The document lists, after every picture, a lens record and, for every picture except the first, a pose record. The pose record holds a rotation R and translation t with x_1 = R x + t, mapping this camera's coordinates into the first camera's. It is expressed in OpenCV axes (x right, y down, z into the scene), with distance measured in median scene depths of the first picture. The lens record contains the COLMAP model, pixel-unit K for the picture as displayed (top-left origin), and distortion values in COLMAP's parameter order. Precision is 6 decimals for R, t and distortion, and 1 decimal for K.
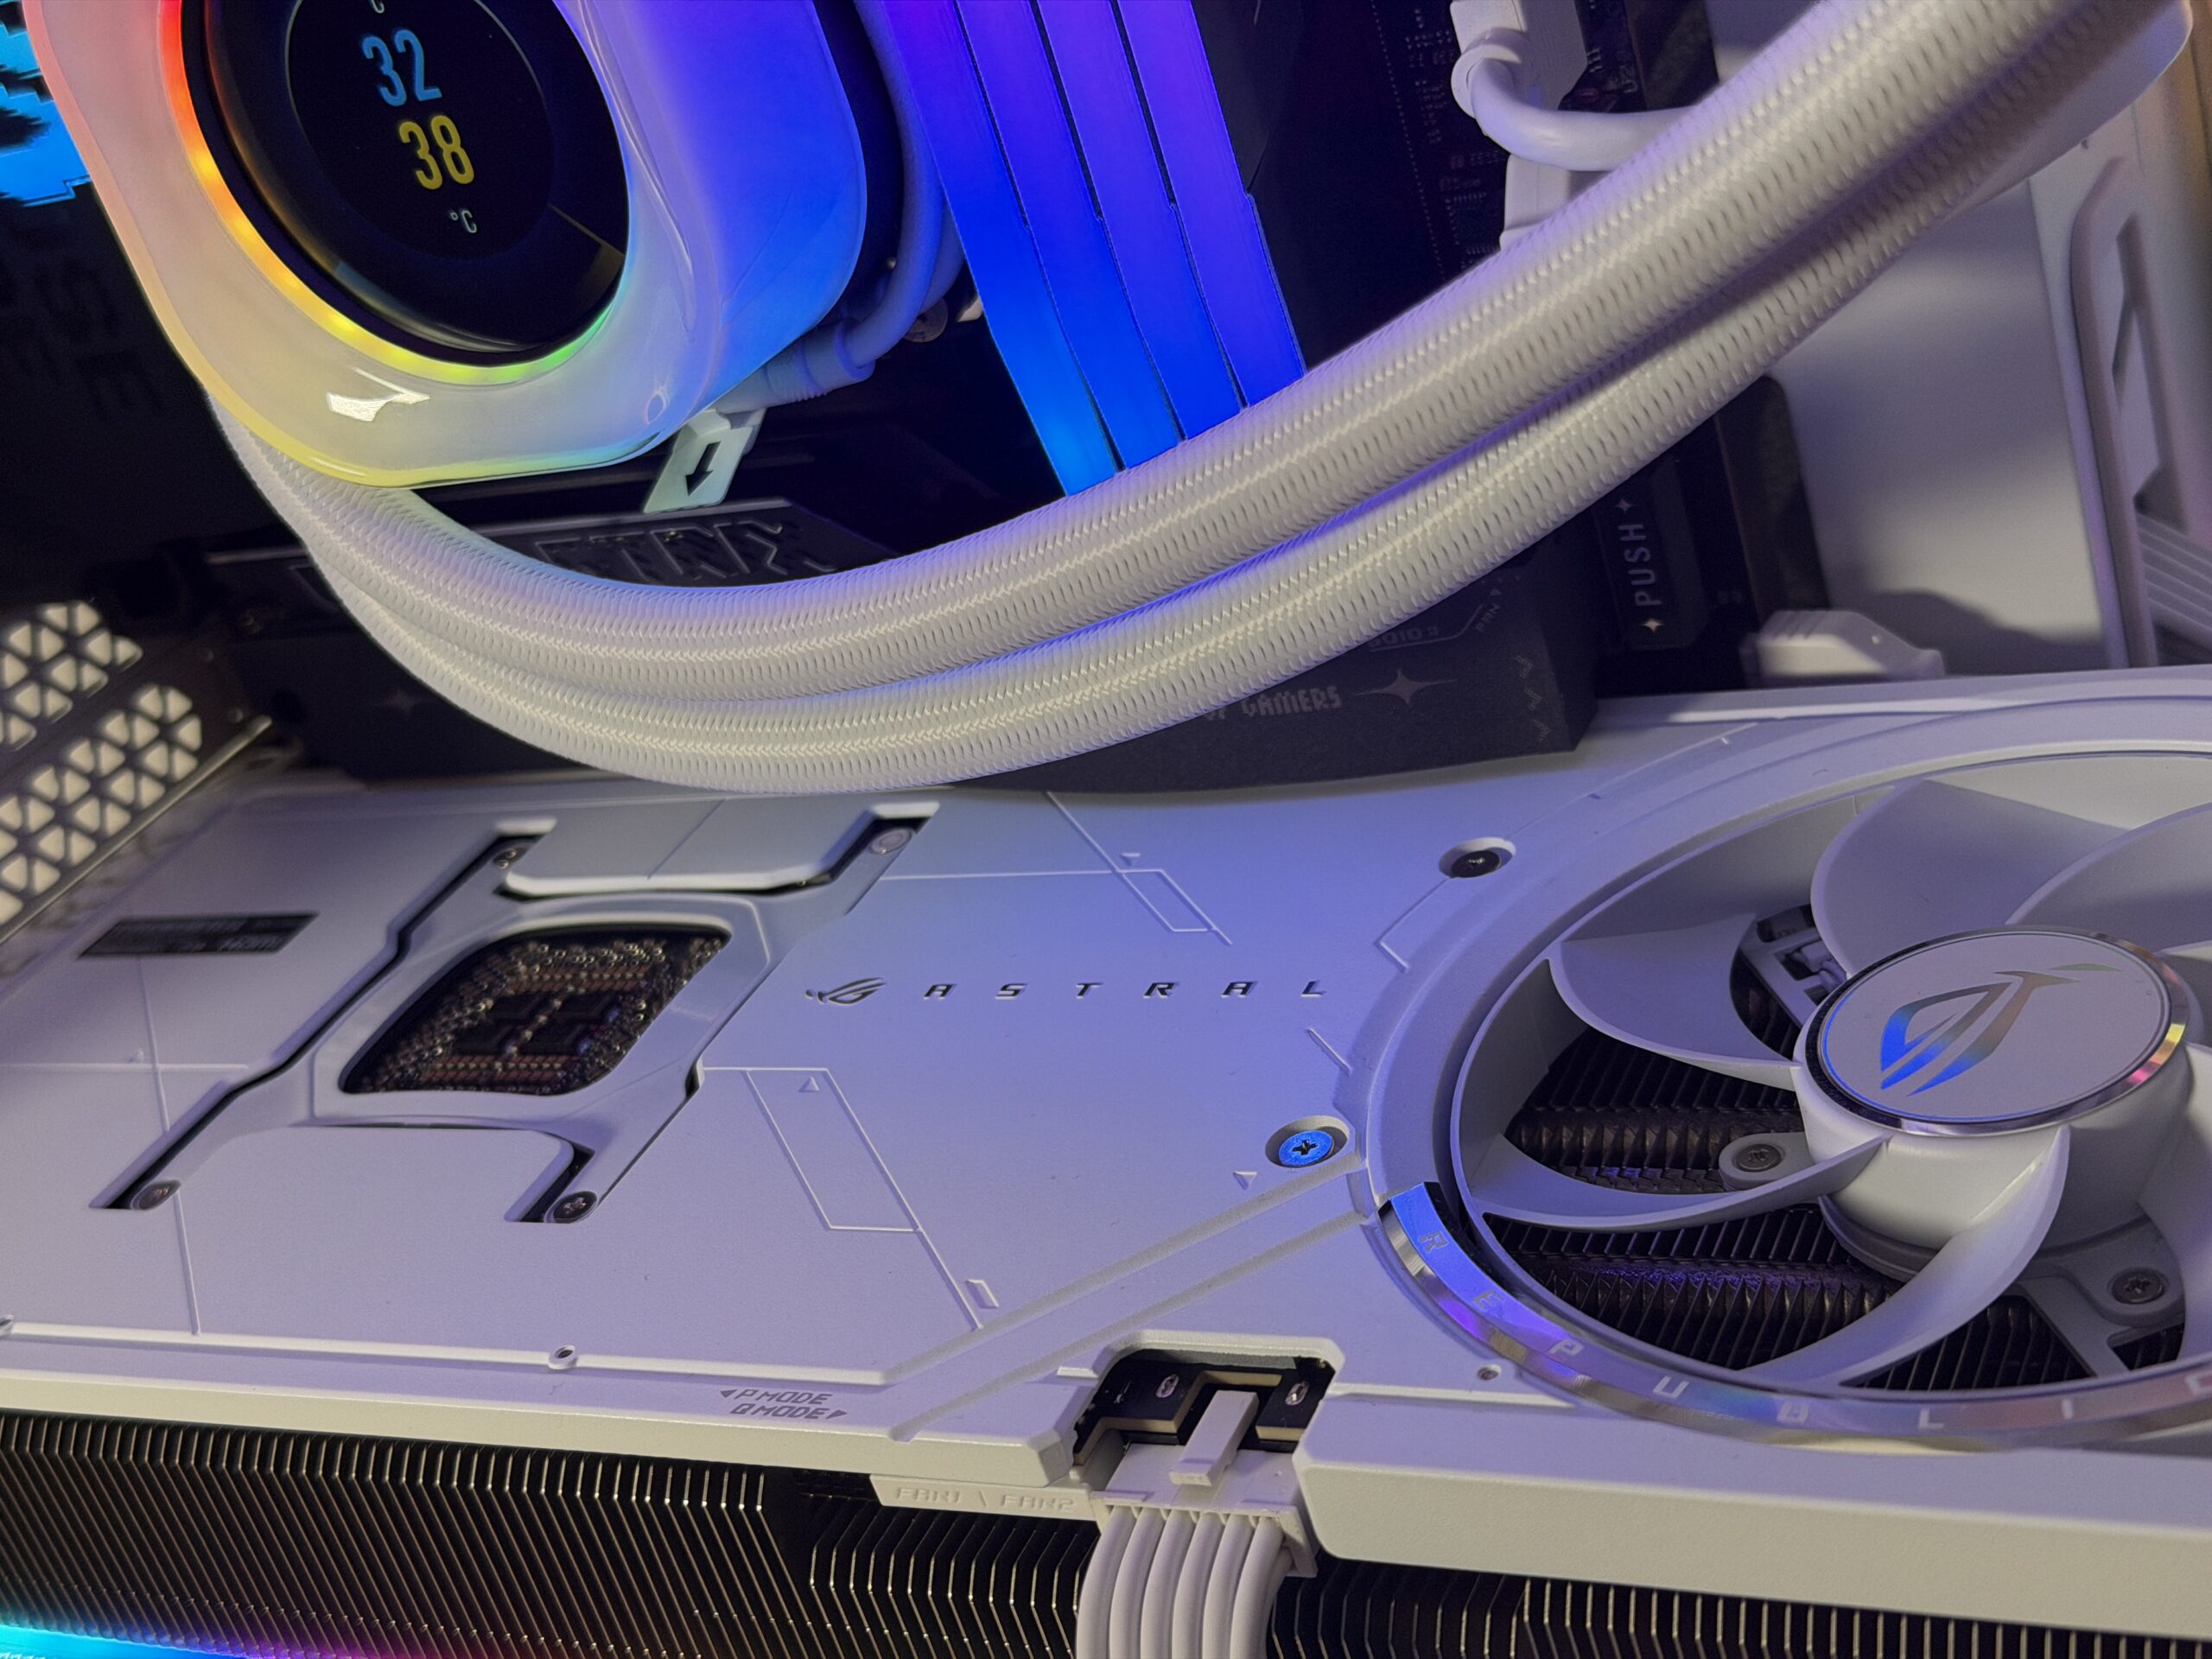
lens RADIAL K [[3136.2, 0, 1074.2], [0, 3136.2, 836.4], [0, 0, 1]] dist [0.125154, -0.013151]
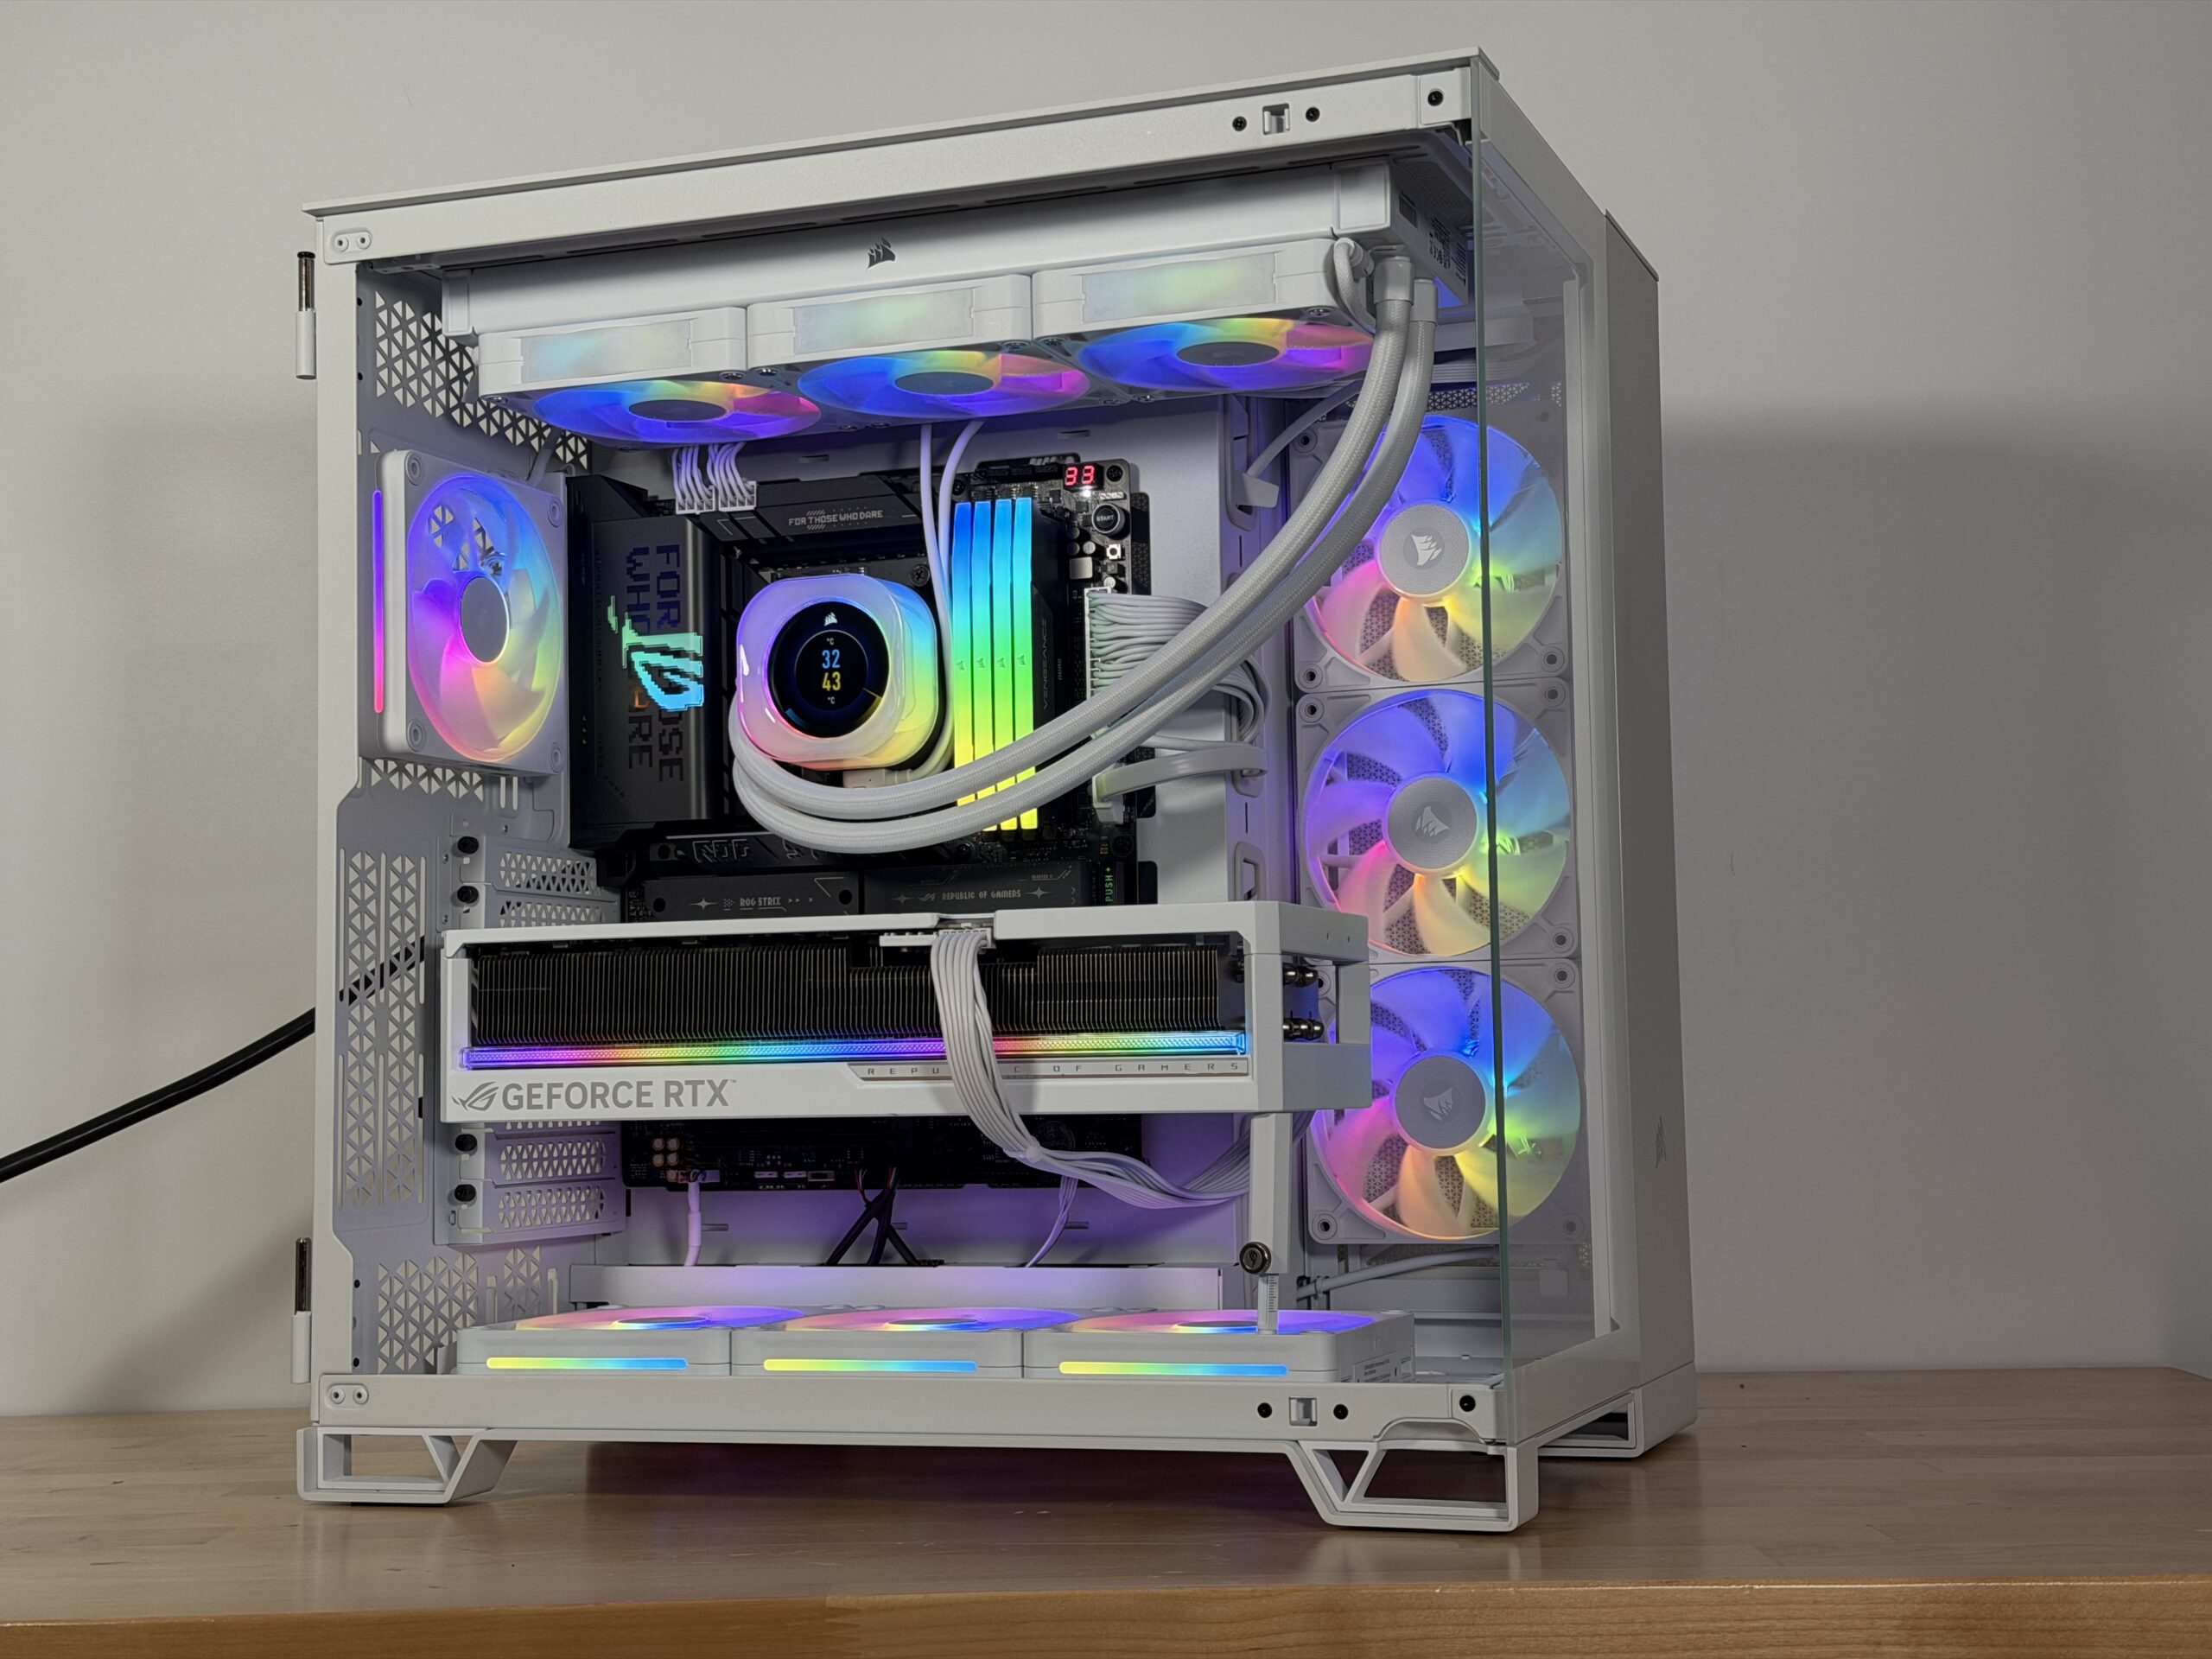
lens RADIAL K [[3126.6, 0, 1106.0], [0, 3126.6, 829.5], [0, 0, 1]] dist [0.126616, -0.056327]
pose [[0.959034, 0.275909, 0.064249, -0.075785], [-0.197856, 0.814668, -0.545132, 1.926325], [-0.202748, 0.510089, 0.835884, -2.141588]]
